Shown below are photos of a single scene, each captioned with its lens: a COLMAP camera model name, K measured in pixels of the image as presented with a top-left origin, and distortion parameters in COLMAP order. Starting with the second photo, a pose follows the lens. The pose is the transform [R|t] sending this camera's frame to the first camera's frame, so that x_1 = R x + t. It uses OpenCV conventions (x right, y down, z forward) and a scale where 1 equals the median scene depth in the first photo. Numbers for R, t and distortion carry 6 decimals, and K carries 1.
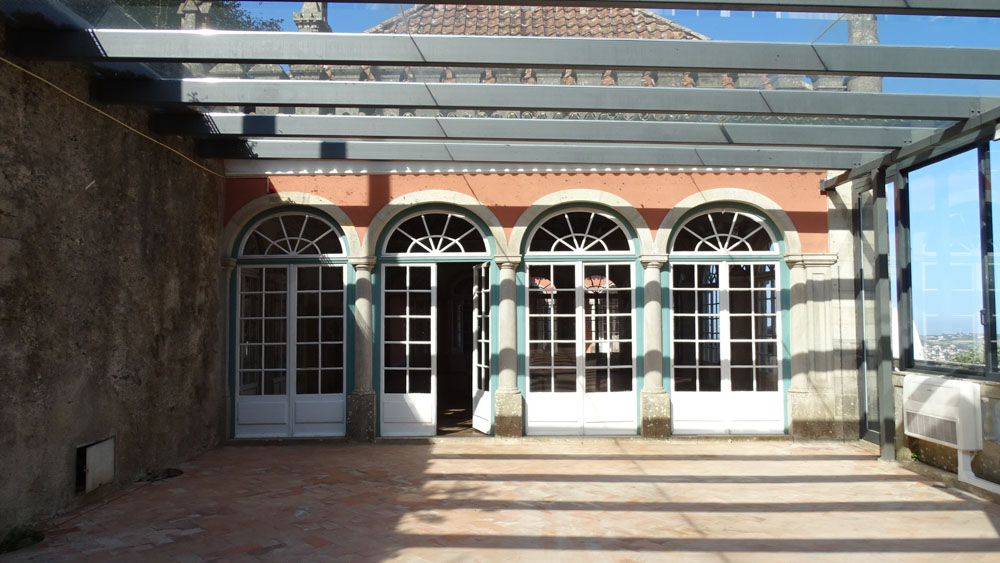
lens RADIAL K [[563.7, 0, 500.4], [0, 563.7, 312.1], [0, 0, 1]] dist [-0.098980, -0.000160]
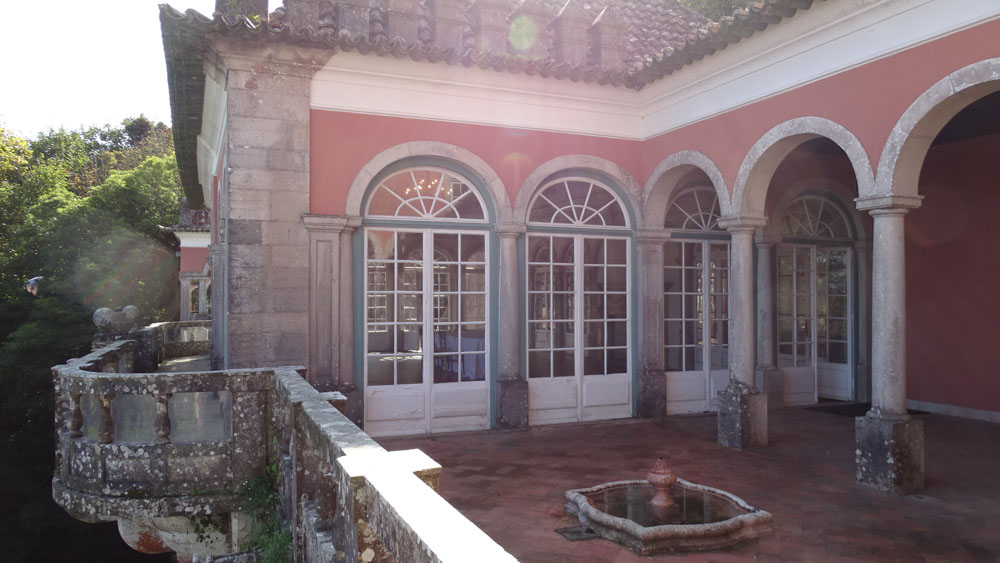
lens RADIAL K [[687.8, 0, 501.3], [0, 687.8, 271.6], [0, 0, 1]] dist [-0.002478, -0.000065]
pose [[0.915167, 0.018589, 0.402647, -0.449539], [-0.009034, 0.999631, -0.025617, 0.002443], [-0.402975, 0.019806, 0.914997, 0.007093]]
